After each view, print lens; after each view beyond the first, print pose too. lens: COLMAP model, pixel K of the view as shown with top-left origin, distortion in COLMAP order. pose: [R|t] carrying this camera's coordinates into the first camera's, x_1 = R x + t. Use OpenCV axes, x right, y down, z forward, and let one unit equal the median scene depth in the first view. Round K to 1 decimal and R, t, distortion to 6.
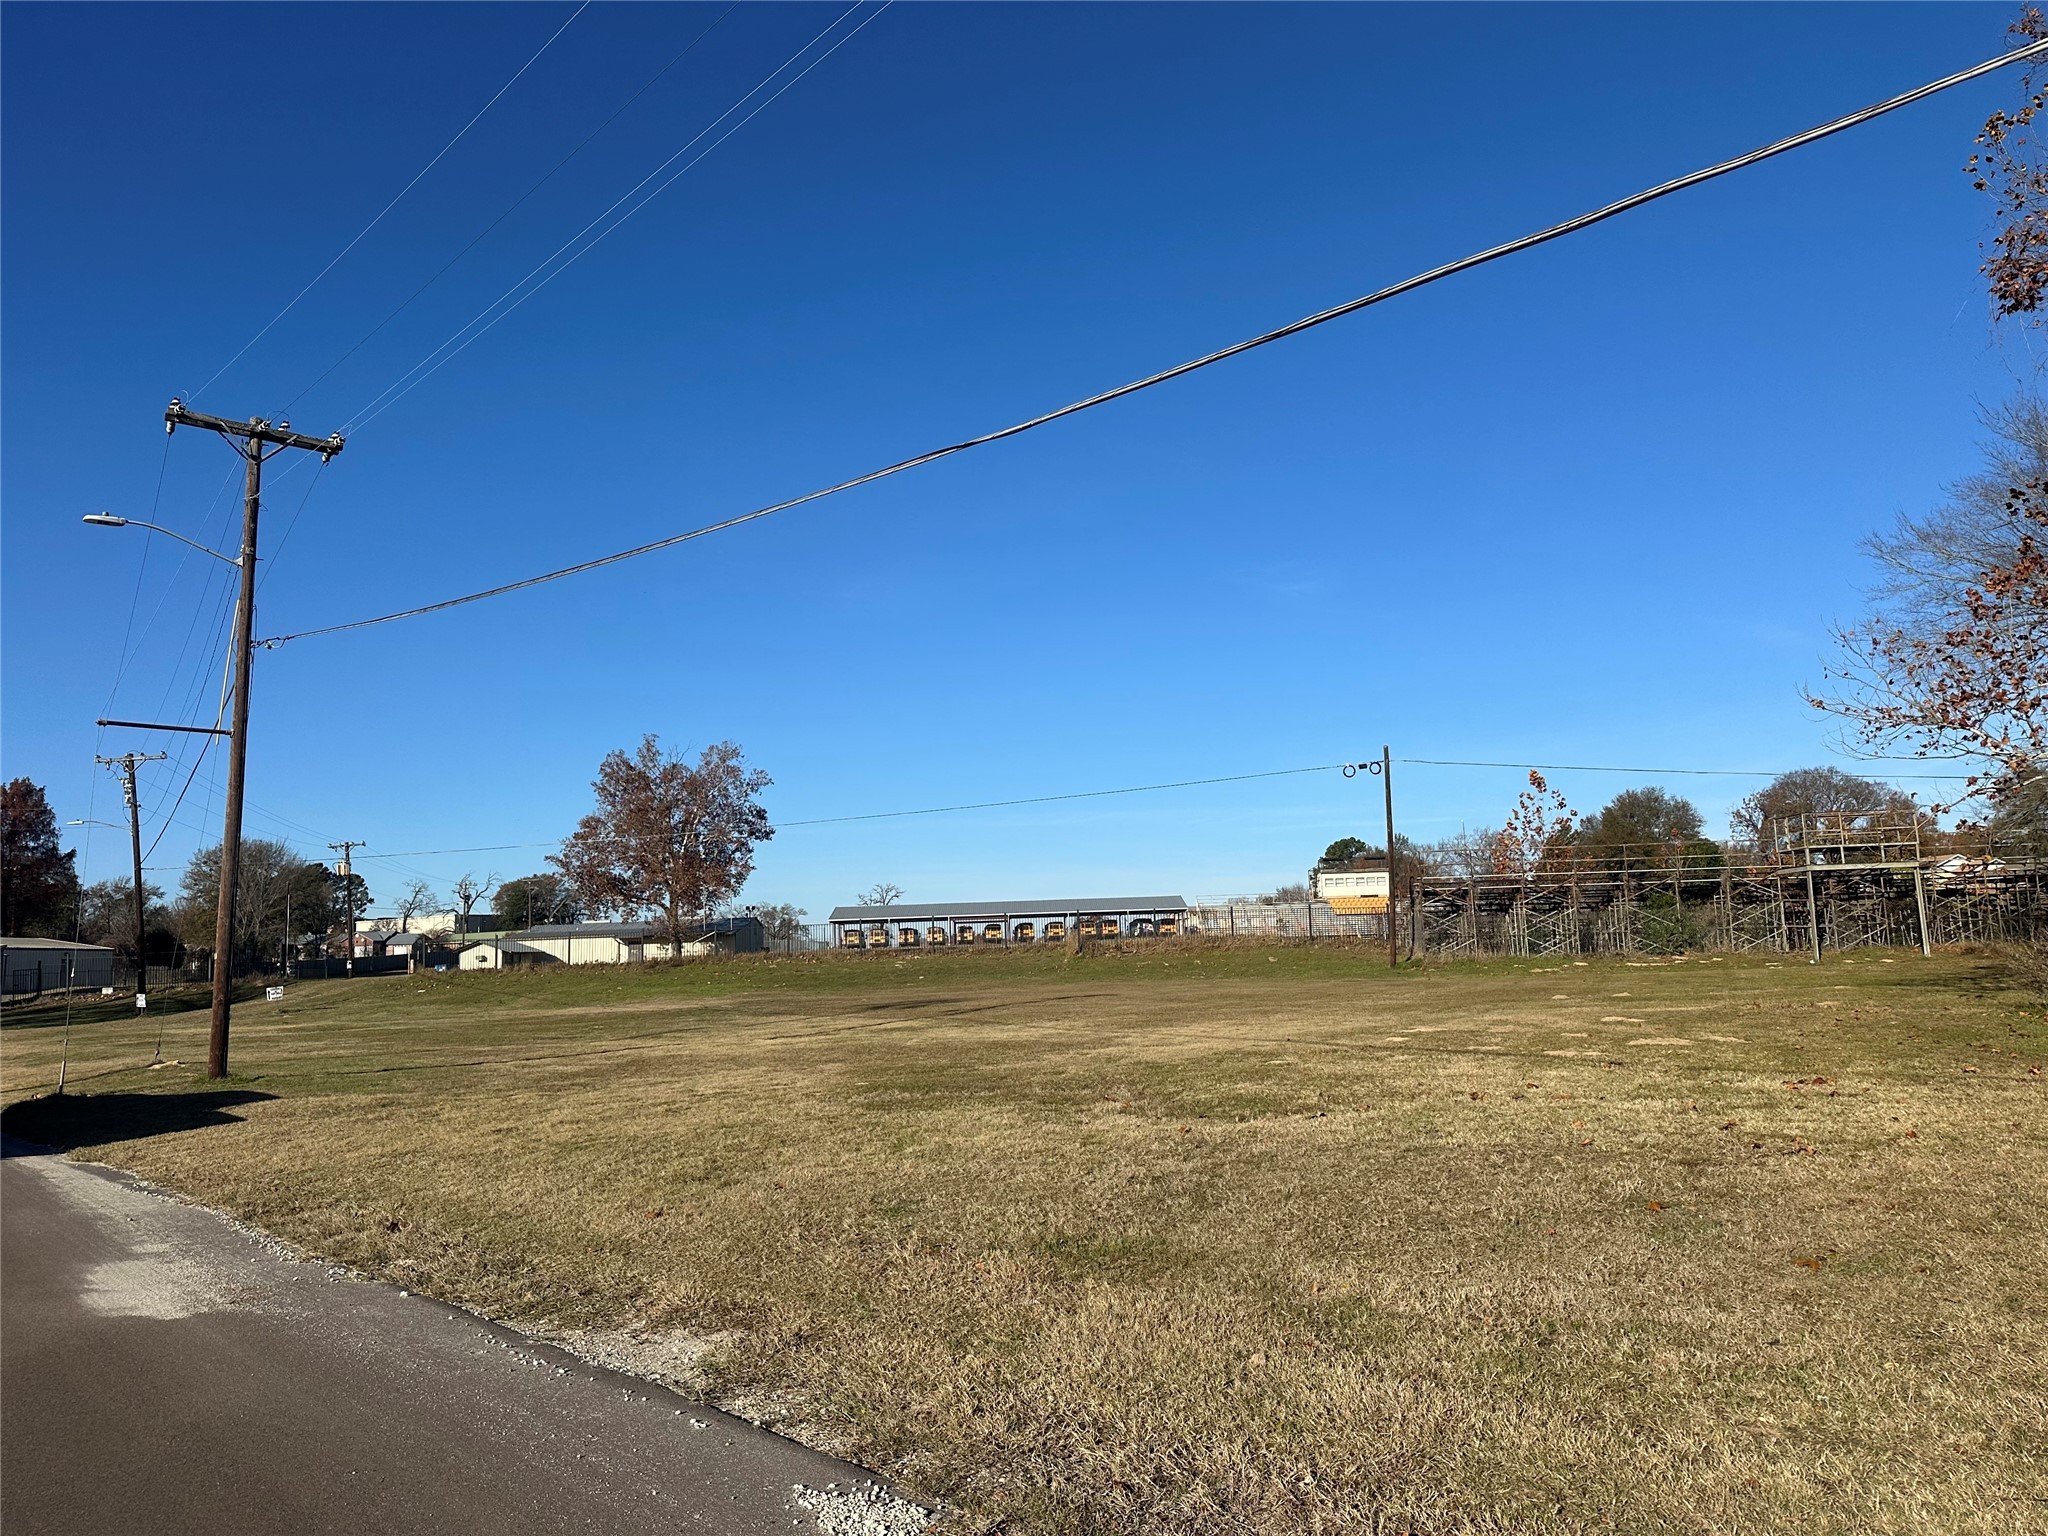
lens RADIAL K [[1424.2, 0, 1022.3], [0, 1424.2, 770.9], [0, 0, 1]] dist [0.079717, -0.099031]
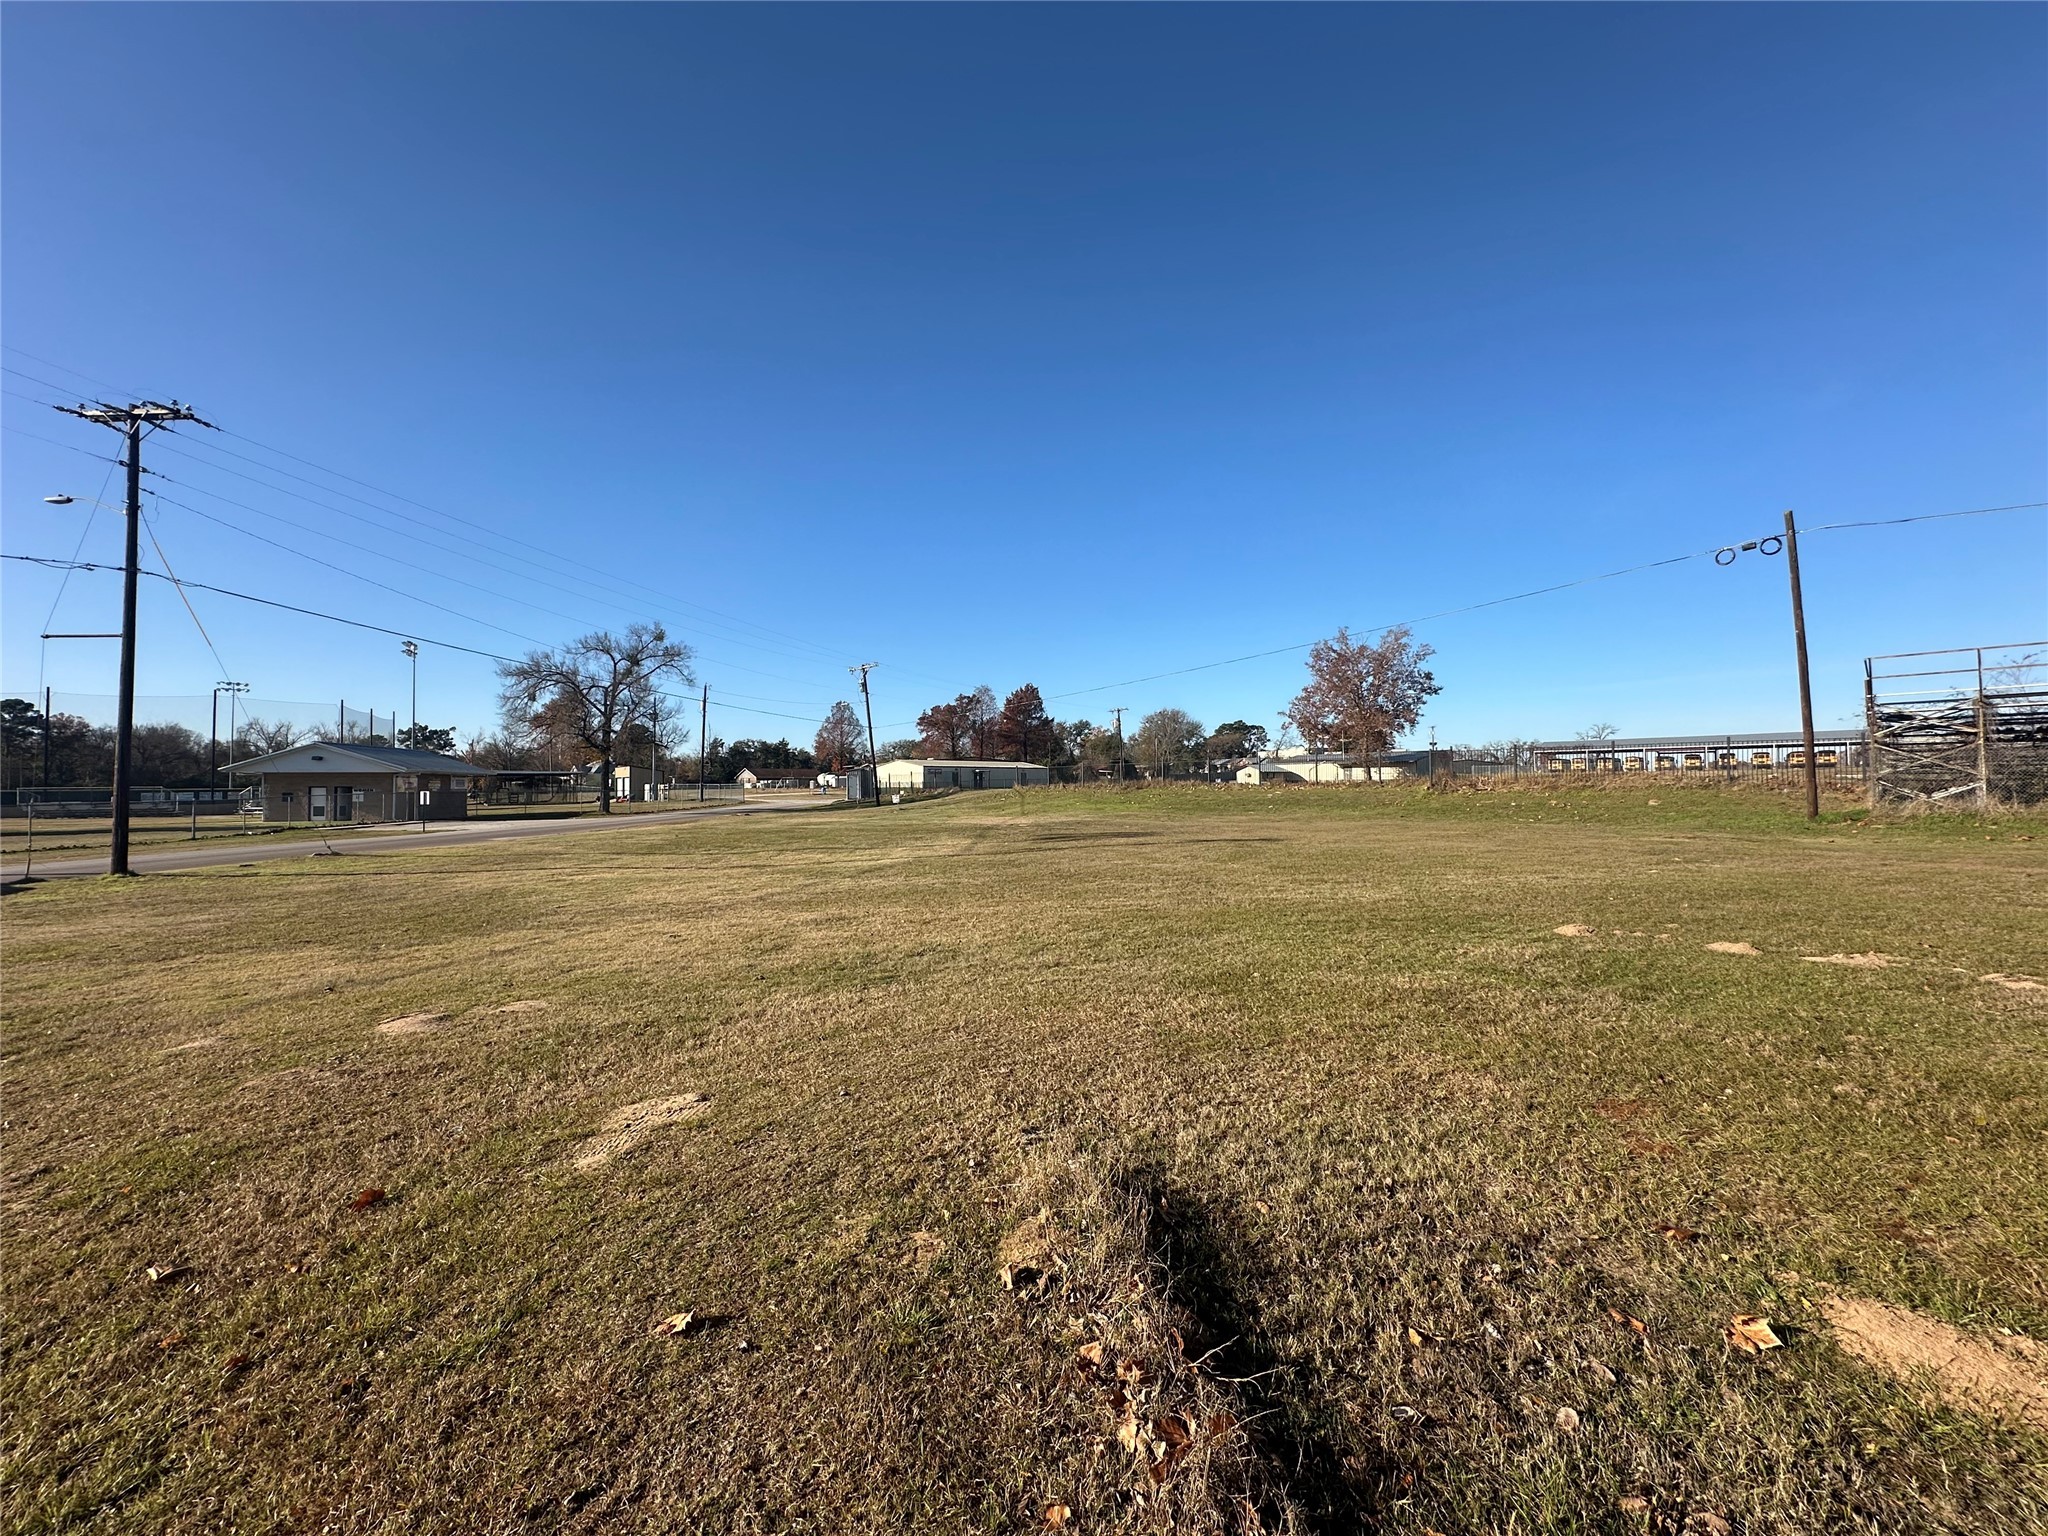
lens RADIAL K [[815.7, 0, 1020.3], [0, 815.7, 772.8], [0, 0, 1]] dist [-0.001095, -0.000054]
pose [[0.707569, 0.013628, -0.706513, 0.097638], [0.078549, 0.992101, 0.097803, 0.014918], [0.702265, -0.124698, 0.700909, 0.155987]]
